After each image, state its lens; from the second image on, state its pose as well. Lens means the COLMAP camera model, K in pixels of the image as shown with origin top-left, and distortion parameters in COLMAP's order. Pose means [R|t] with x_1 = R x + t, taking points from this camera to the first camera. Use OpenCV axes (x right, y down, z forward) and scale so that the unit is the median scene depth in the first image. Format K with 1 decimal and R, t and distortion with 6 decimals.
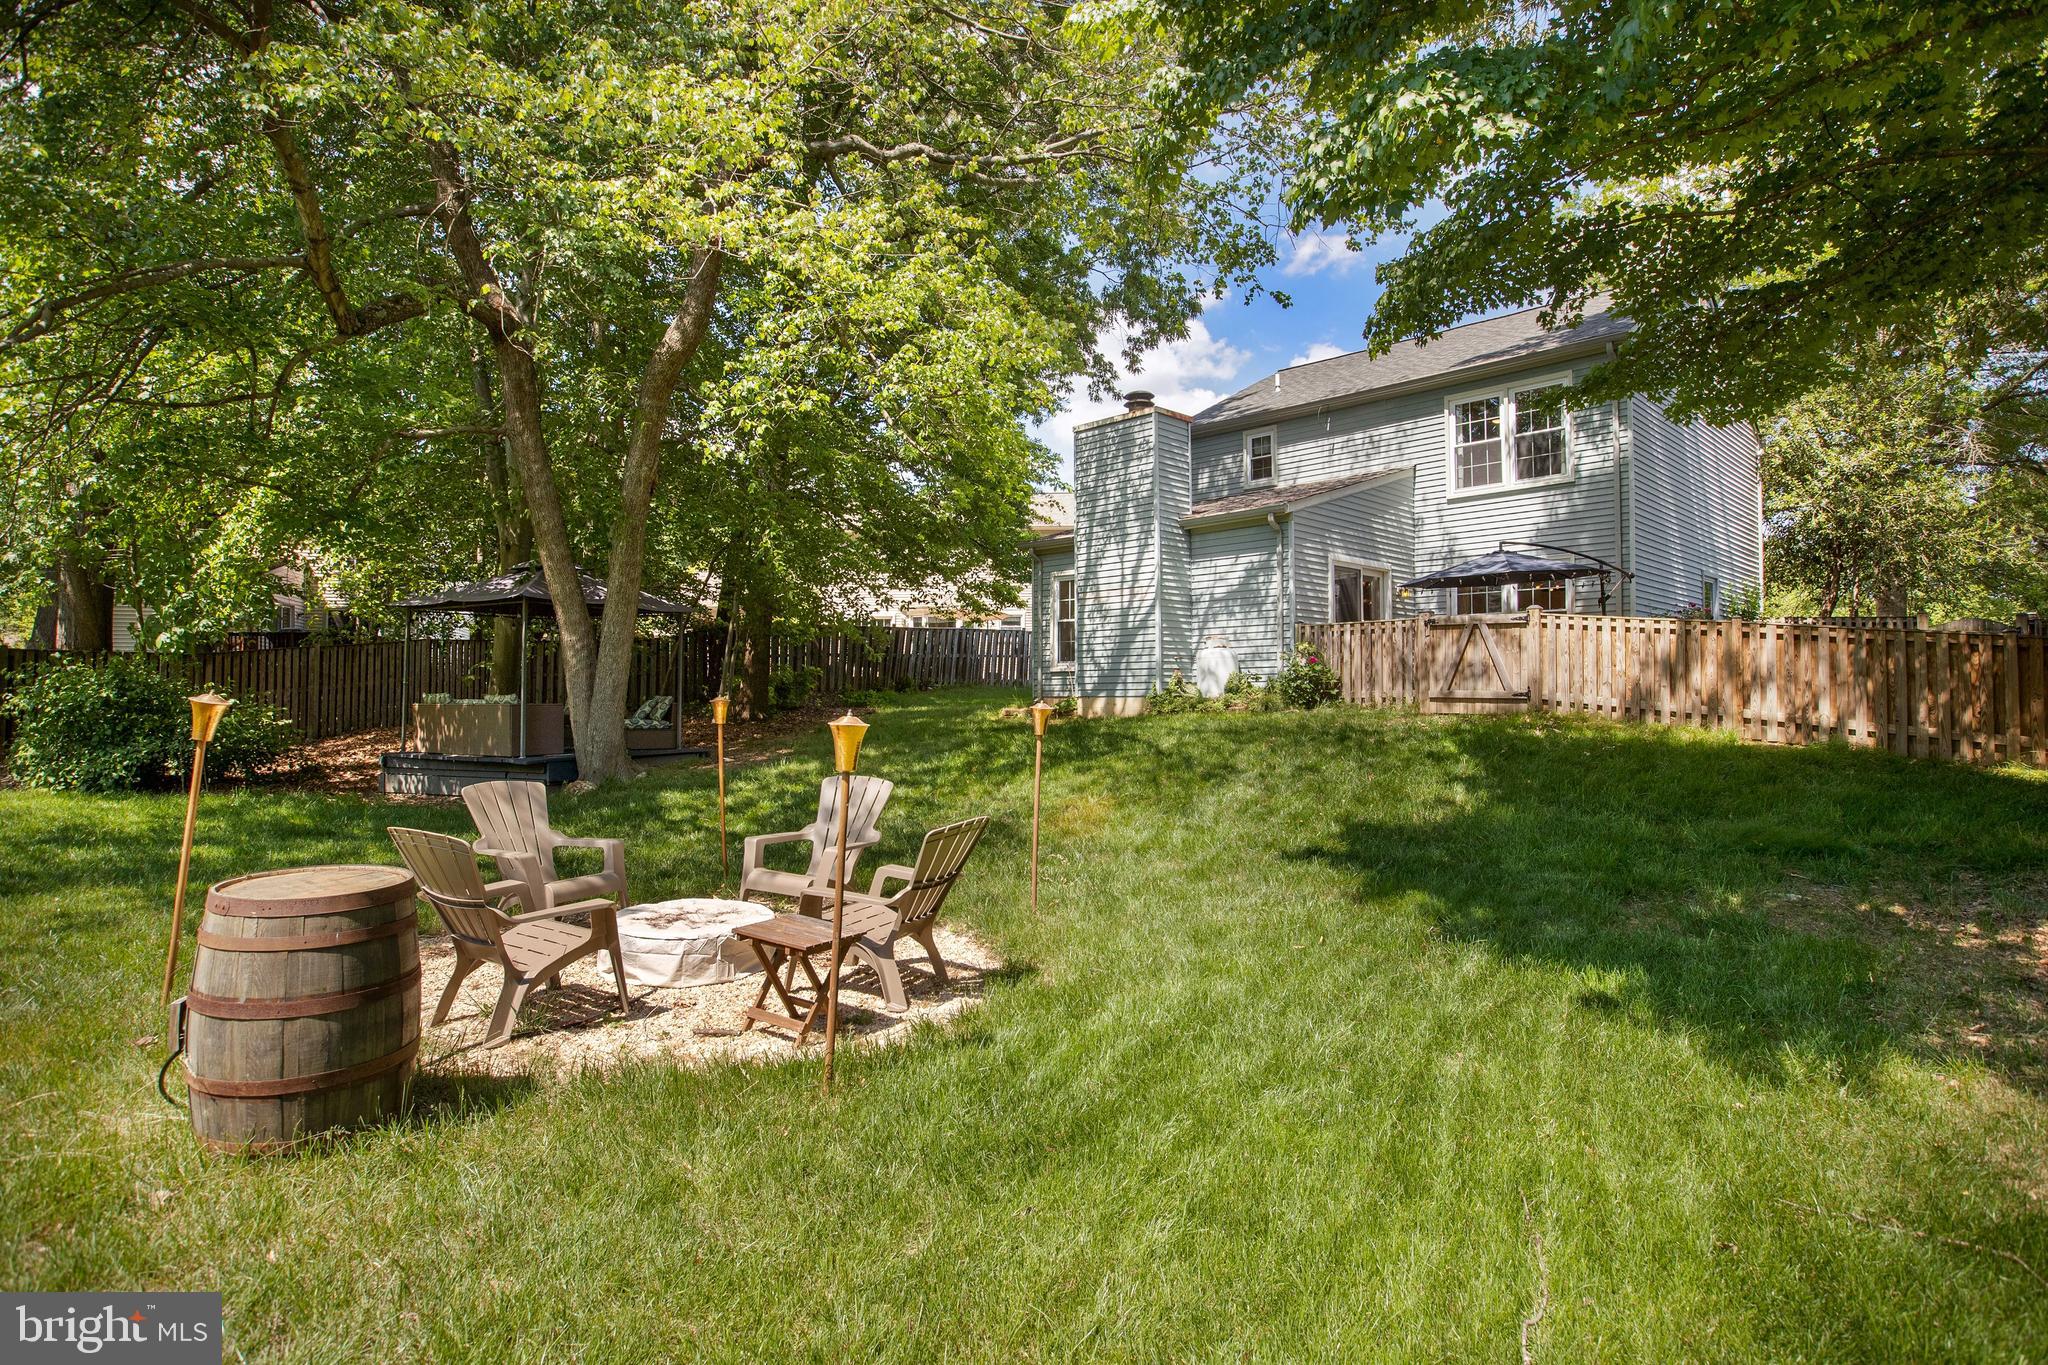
lens RADIAL K [[1069.3, 0, 1023.3], [0, 1069.3, 669.0], [0, 0, 1]] dist [-0.001362, -0.000092]
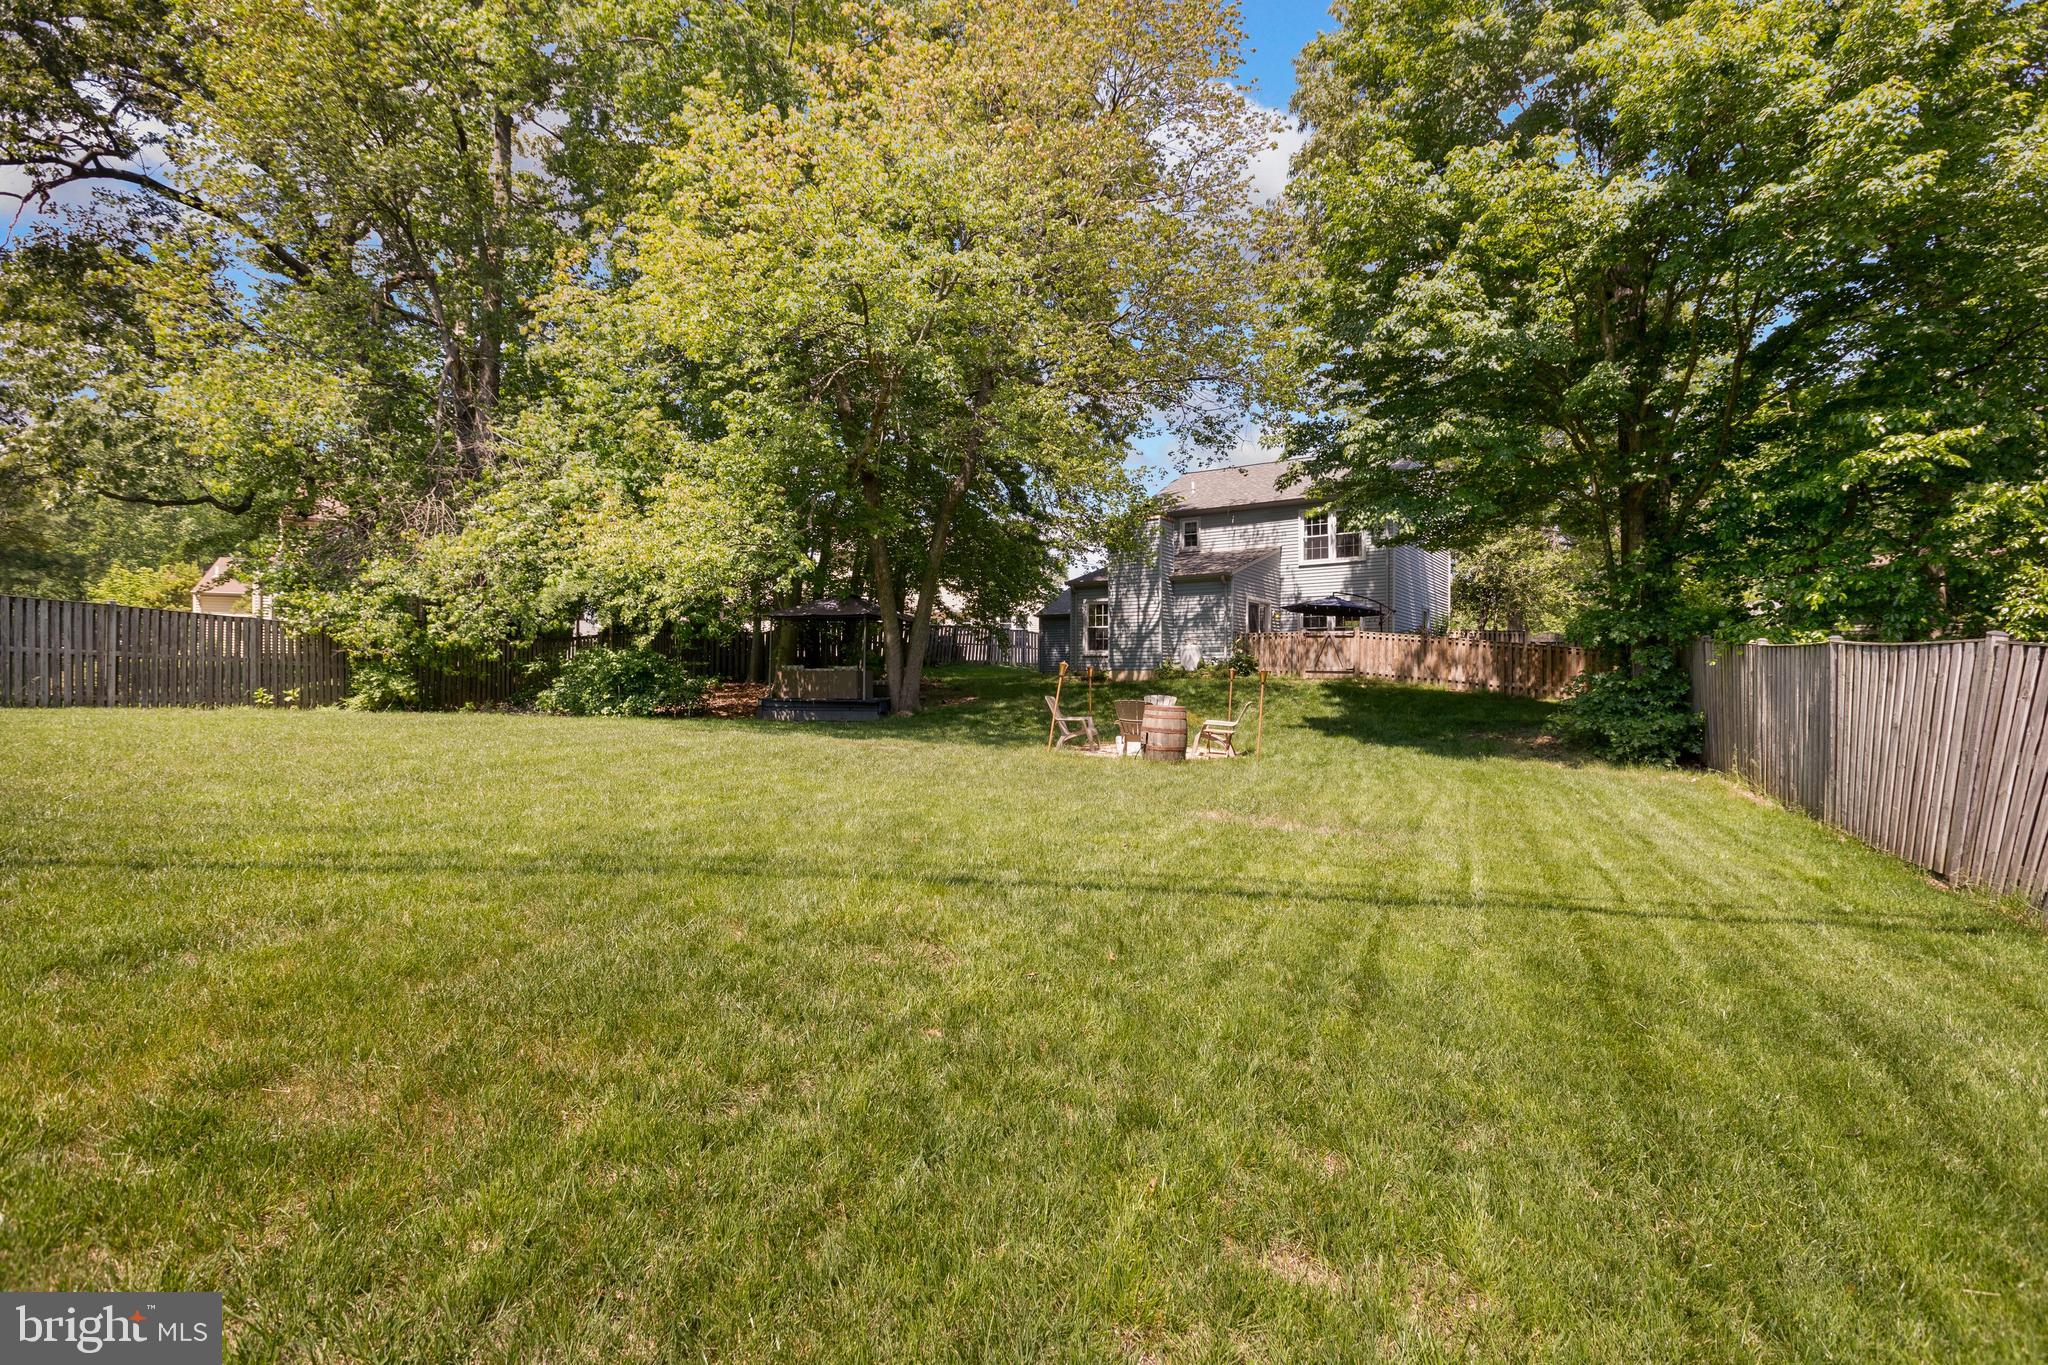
lens RADIAL K [[917.8, 0, 1024.0], [0, 917.8, 682.5], [0, 0, 1]] dist [0.001698, 0.001214]
pose [[0.983440, 0.000105, 0.181233, -0.377337], [-0.004953, 0.999642, 0.026296, 0.003928], [-0.181166, -0.026758, 0.983088, -0.503971]]
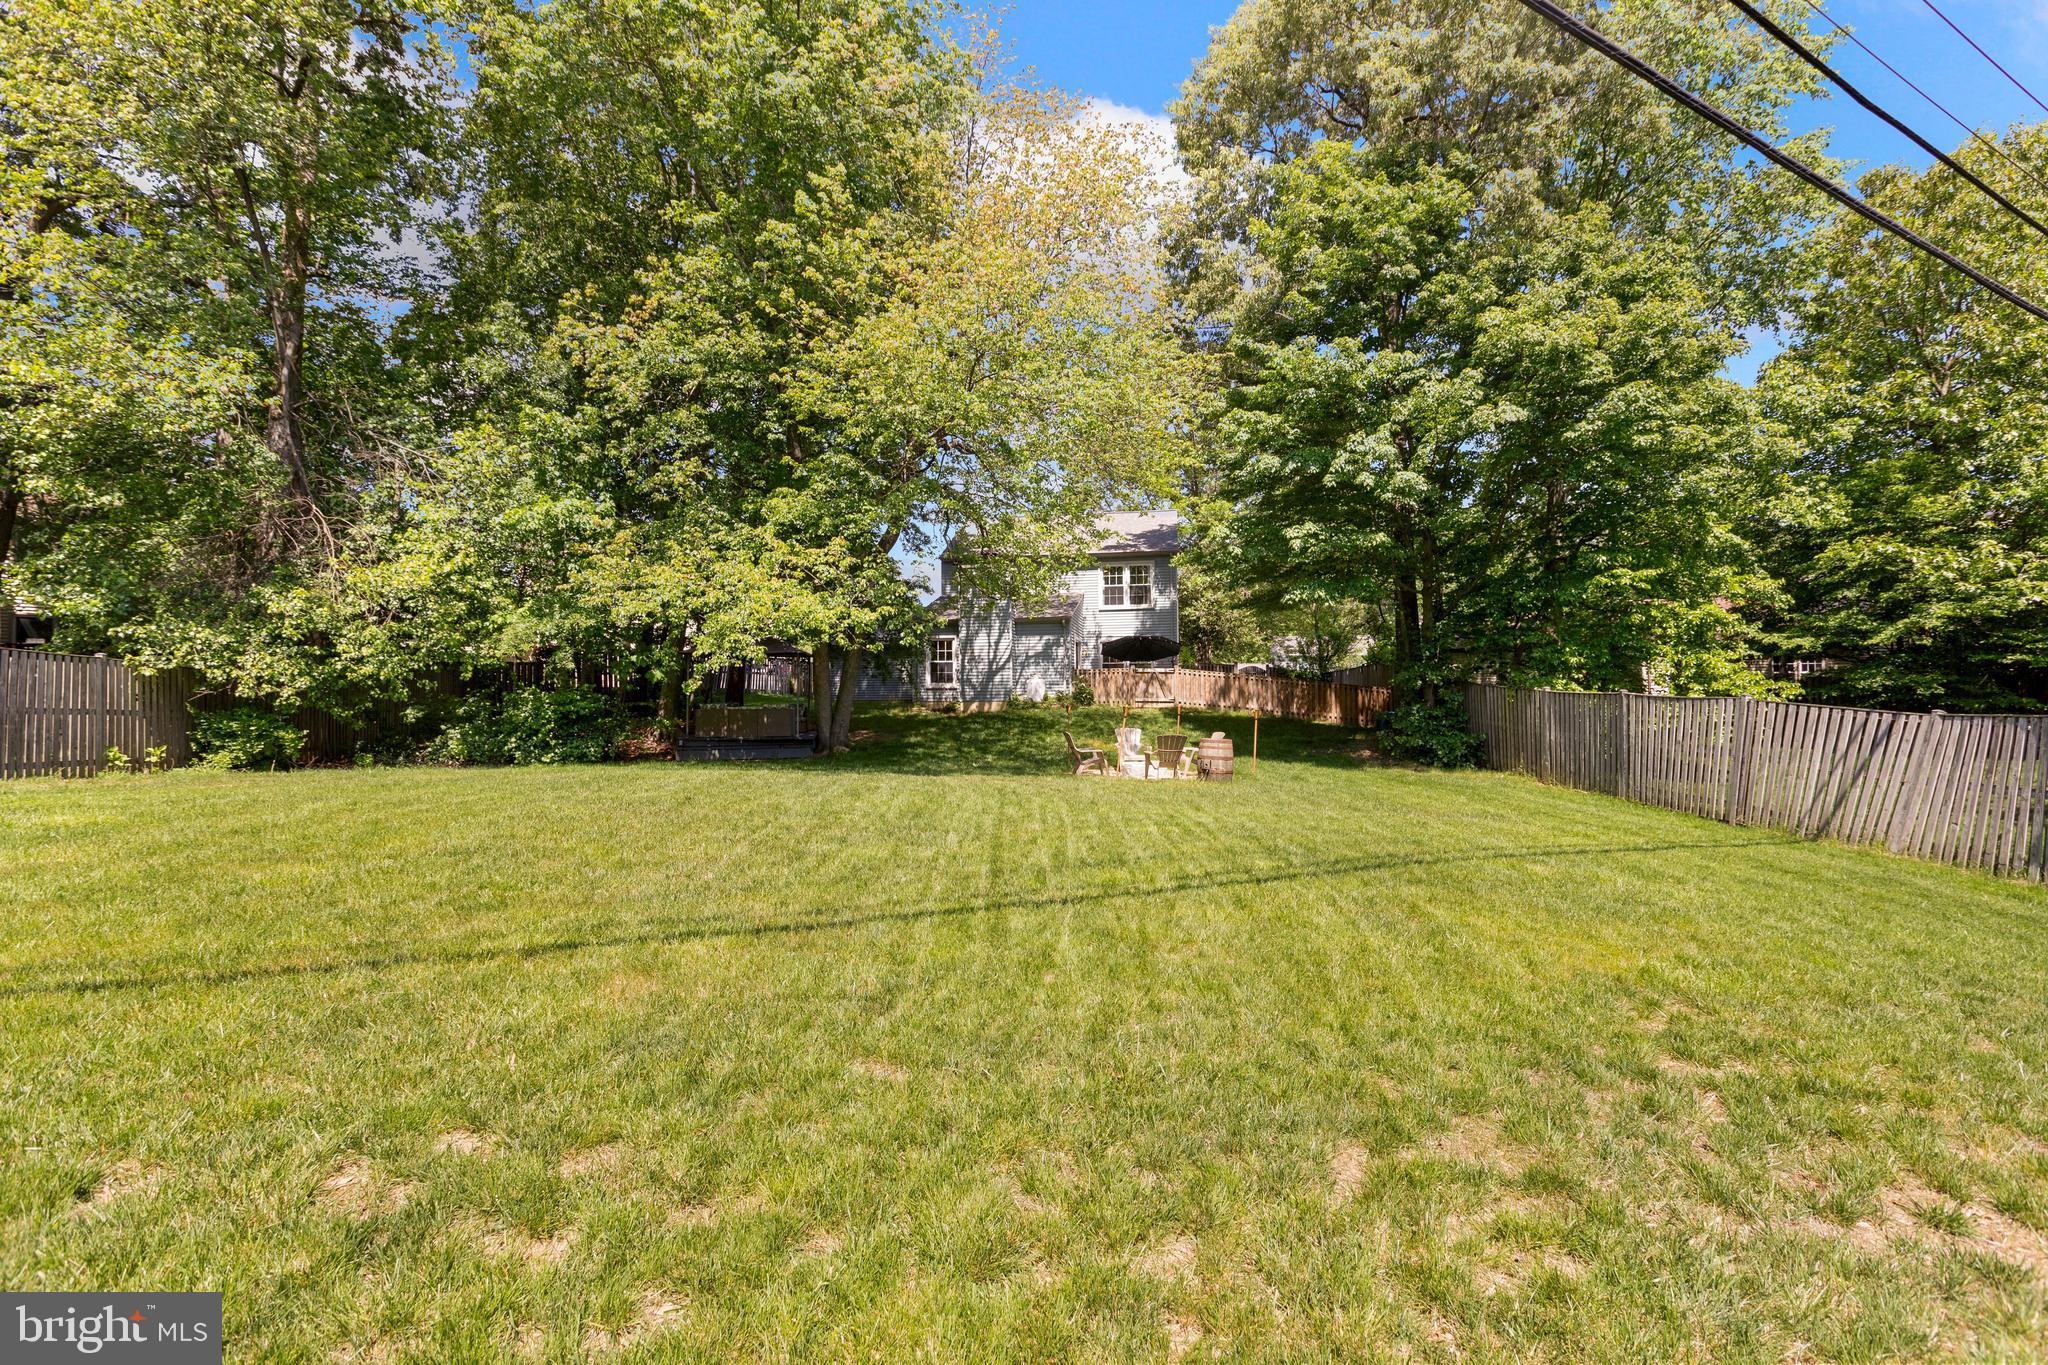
lens RADIAL K [[935.1, 0, 1028.6], [0, 935.1, 660.8], [0, 0, 1]] dist [-0.000375, 0.000934]
pose [[0.814611, 0.013111, 0.579859, -0.856917], [-0.002782, 0.999821, -0.018699, -0.021490], [-0.580000, 0.013619, 0.814502, -0.478926]]
